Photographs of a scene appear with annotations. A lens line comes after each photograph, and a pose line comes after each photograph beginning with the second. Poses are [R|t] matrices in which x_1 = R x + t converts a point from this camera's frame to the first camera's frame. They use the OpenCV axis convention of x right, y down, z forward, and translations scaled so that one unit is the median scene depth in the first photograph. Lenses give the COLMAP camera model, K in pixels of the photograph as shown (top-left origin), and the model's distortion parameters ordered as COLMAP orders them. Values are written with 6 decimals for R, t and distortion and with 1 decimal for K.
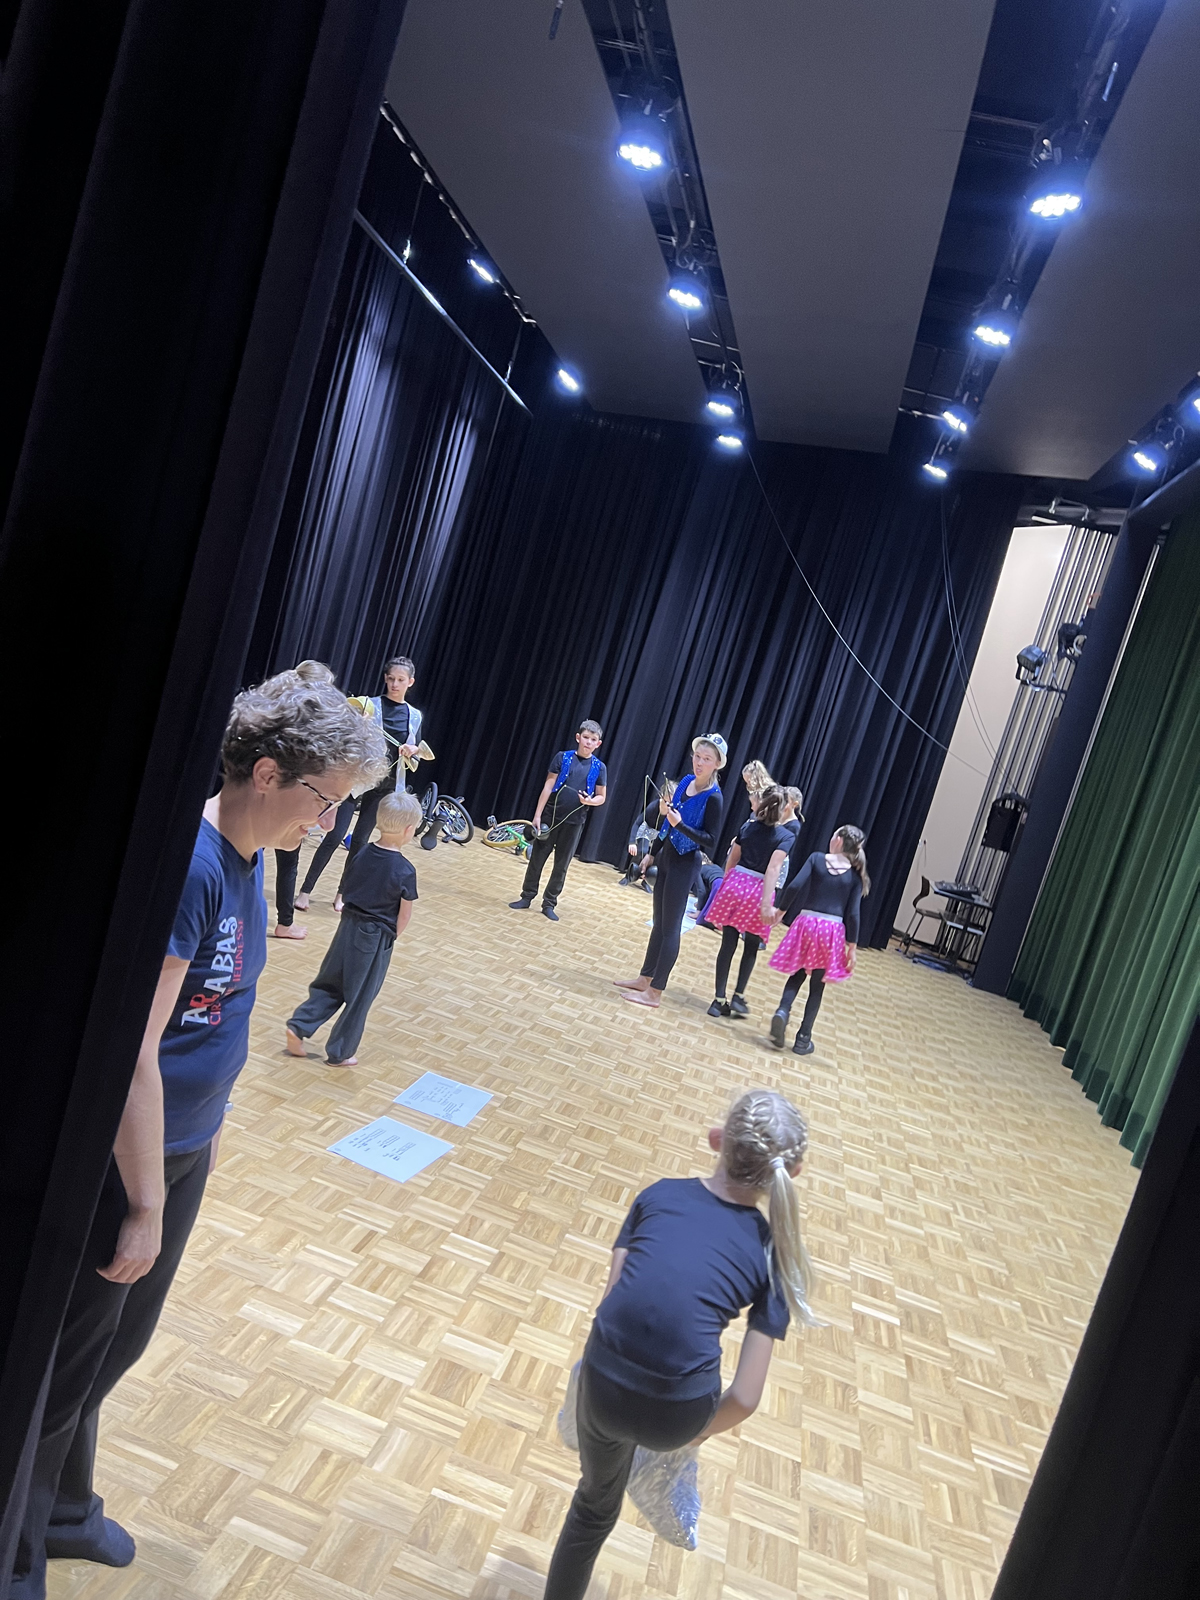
lens RADIAL K [[1203.7, 0, 592.1], [0, 1203.7, 807.4], [0, 0, 1]] dist [-0.034743, 0.001138]
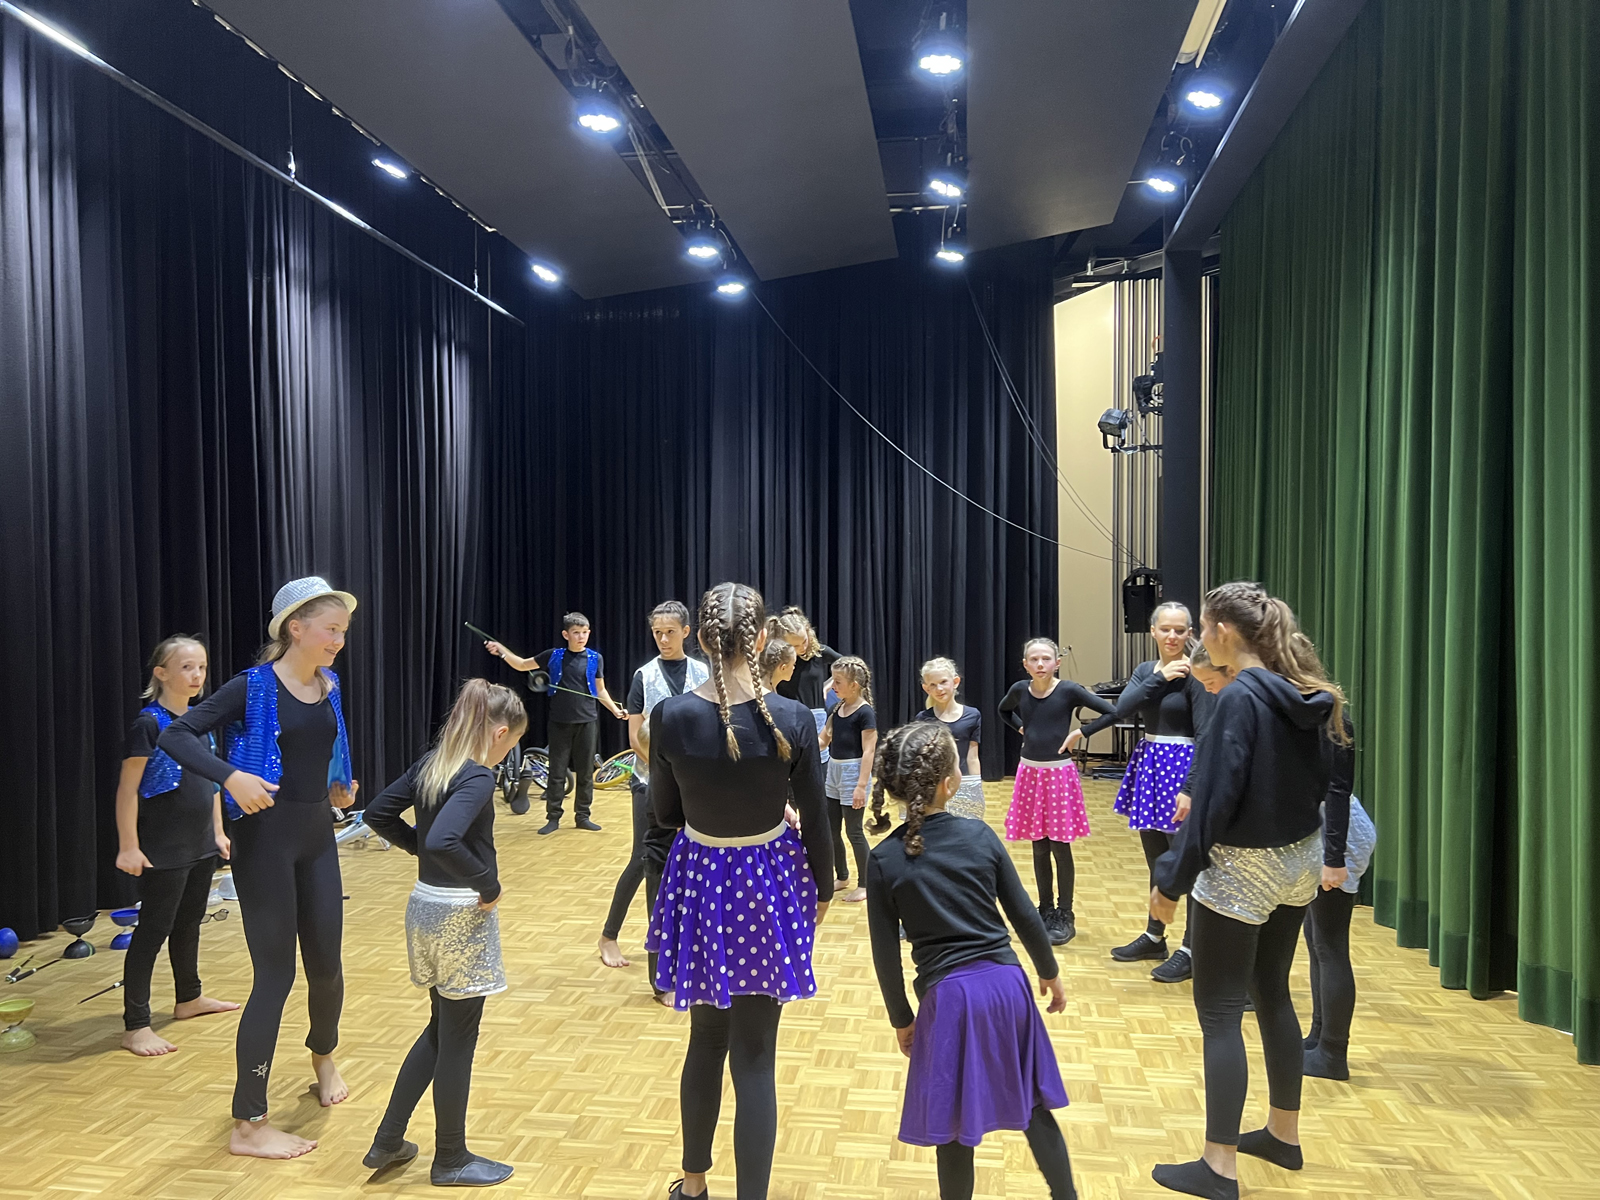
lens RADIAL K [[1203.7, 0, 805.2], [0, 1203.7, 597.0], [0, 0, 1]] dist [-0.034743, 0.001138]
pose [[0.958598, -0.278936, 0.057302, 0.064484], [0.283142, 0.955081, -0.087474, 0.022549], [-0.030329, 0.100077, 0.994517, 0.134929]]
